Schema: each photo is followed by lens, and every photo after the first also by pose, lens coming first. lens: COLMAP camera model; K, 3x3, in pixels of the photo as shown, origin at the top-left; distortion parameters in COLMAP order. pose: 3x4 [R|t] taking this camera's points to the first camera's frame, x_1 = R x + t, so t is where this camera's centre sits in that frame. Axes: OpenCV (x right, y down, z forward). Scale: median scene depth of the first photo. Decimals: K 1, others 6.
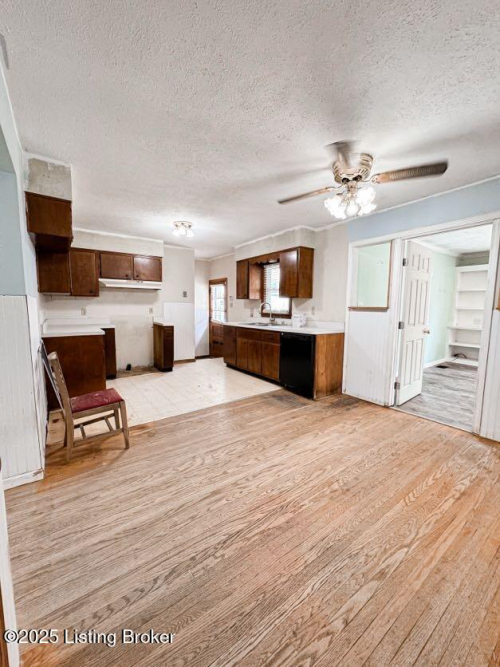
lens RADIAL K [[266.3, 0, 248.9], [0, 266.3, 334.3], [0, 0, 1]] dist [-0.007326, 0.001620]
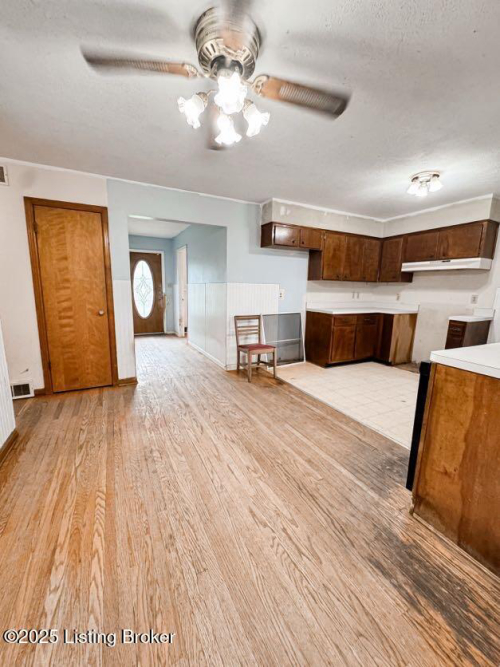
lens RADIAL K [[266.3, 0, 248.9], [0, 266.3, 335.3], [0, 0, 1]] dist [-0.007326, 0.001620]
pose [[-0.146151, 0.163965, -0.975580, 0.916705], [-0.123782, 0.975387, 0.182476, -0.104232], [0.981488, 0.147428, -0.122257, 1.055405]]
